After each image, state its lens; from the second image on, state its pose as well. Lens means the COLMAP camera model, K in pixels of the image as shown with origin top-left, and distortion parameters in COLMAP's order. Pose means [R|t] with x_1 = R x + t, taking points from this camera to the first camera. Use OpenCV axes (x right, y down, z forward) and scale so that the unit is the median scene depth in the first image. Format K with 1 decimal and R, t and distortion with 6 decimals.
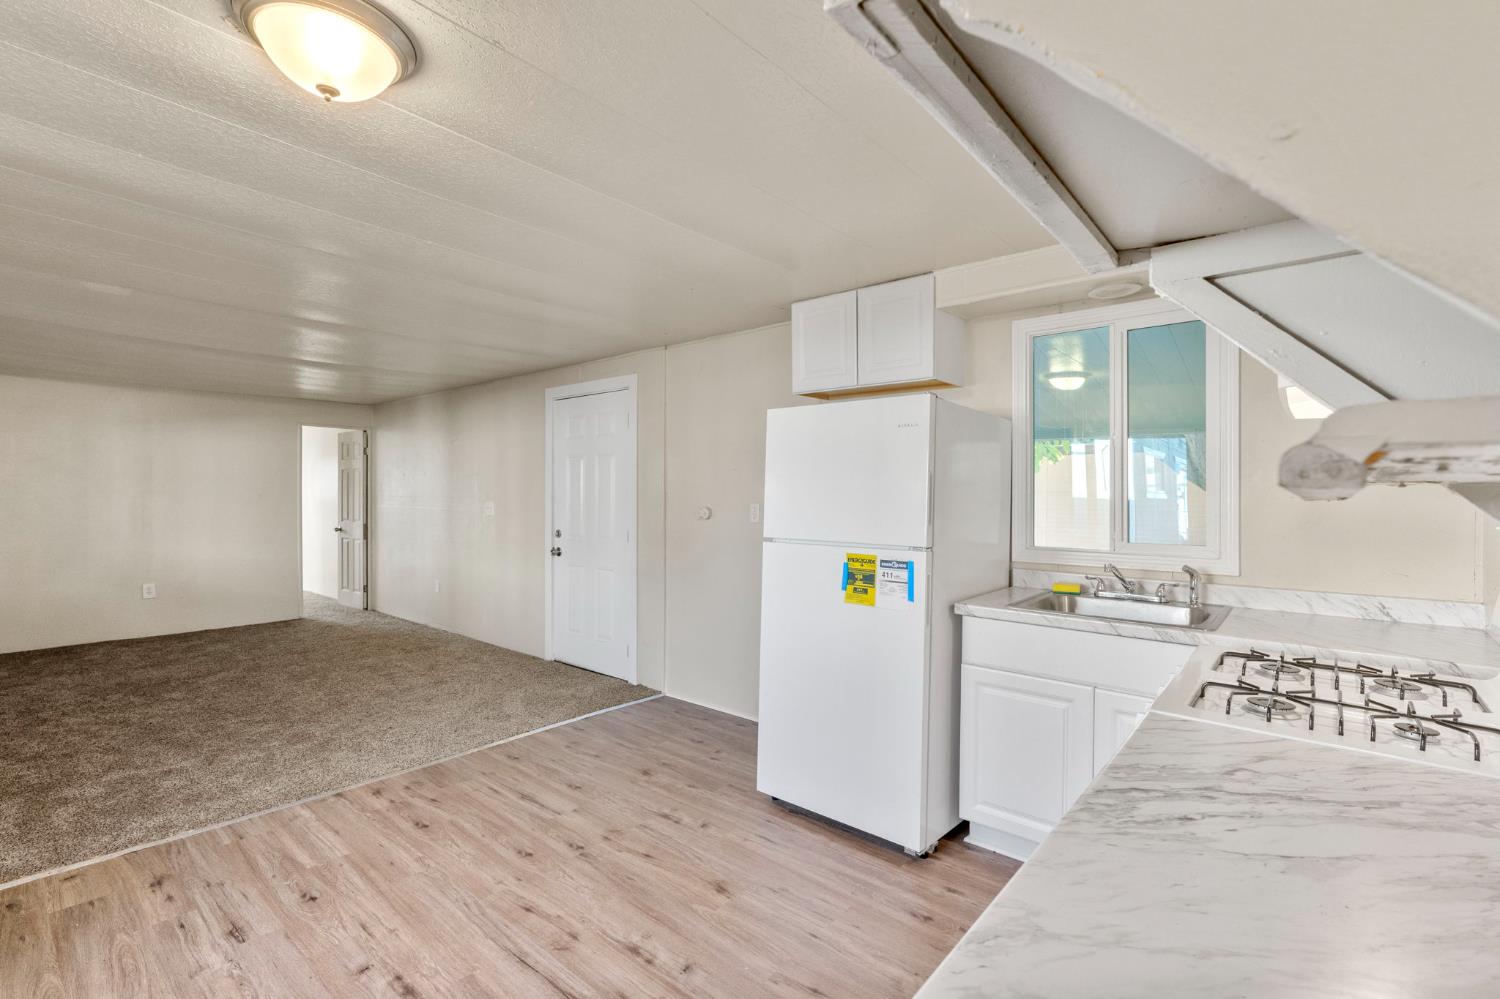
lens RADIAL K [[674.8, 0, 750.0], [0, 674.8, 499.5], [0, 0, 1]] dist [-0.001751, -0.000384]
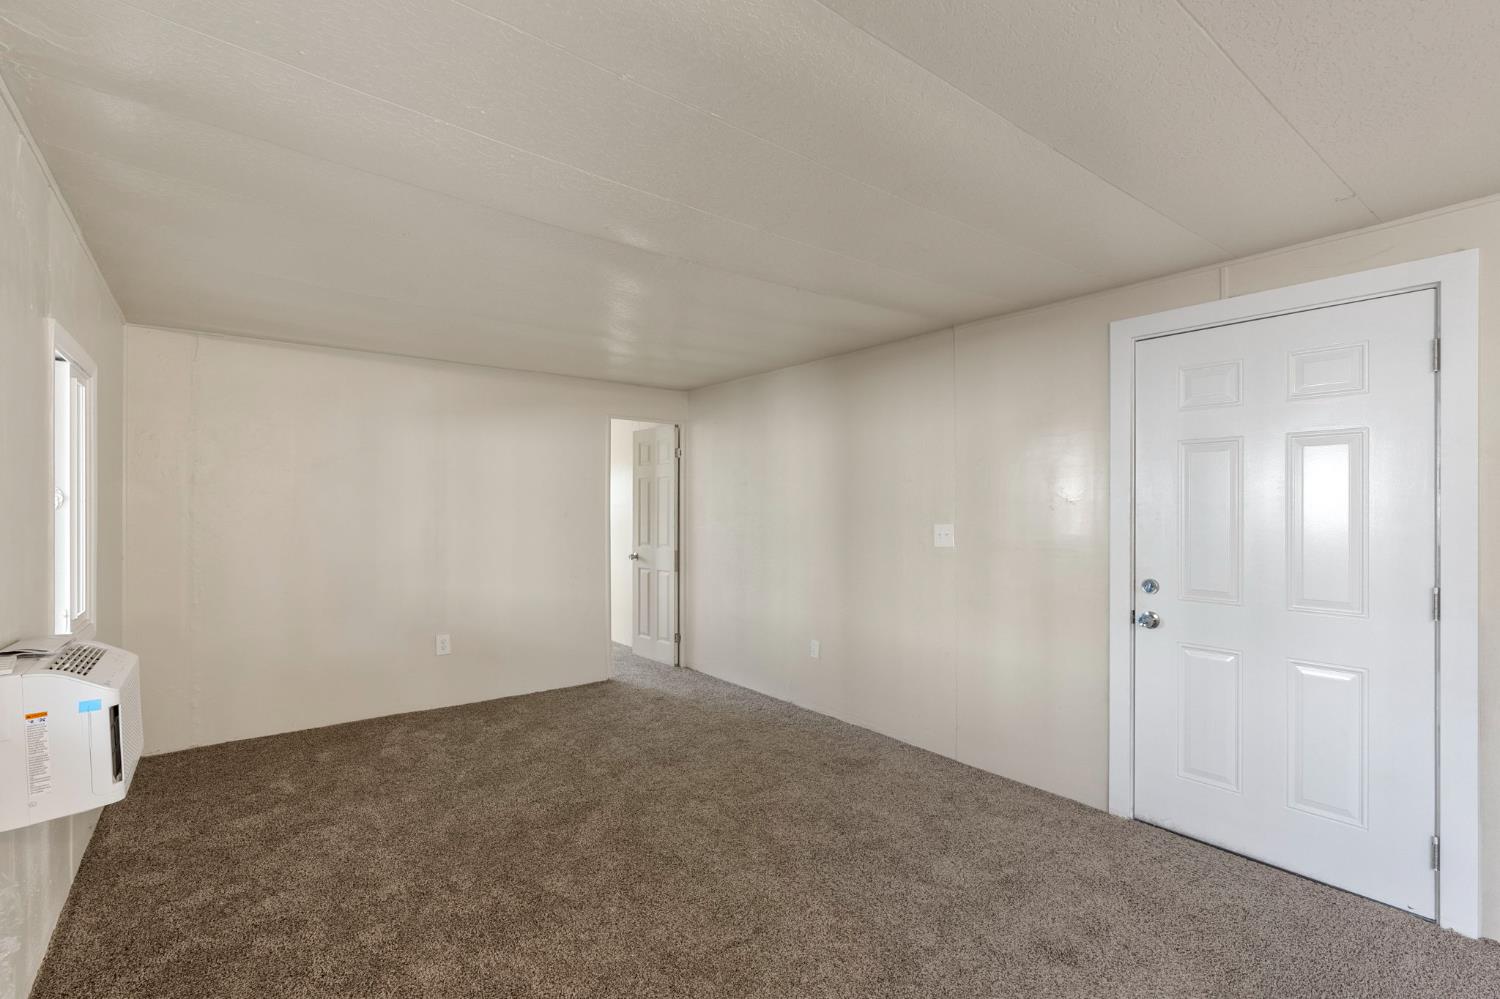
lens RADIAL K [[685.1, 0, 750.0], [0, 685.1, 499.5], [0, 0, 1]] dist [-0.001583, 0.000004]
pose [[0.978702, -0.005647, -0.205208, -0.432456], [0.002046, 0.999840, -0.017755, -0.008482], [0.205276, 0.016957, 0.978557, 0.355052]]
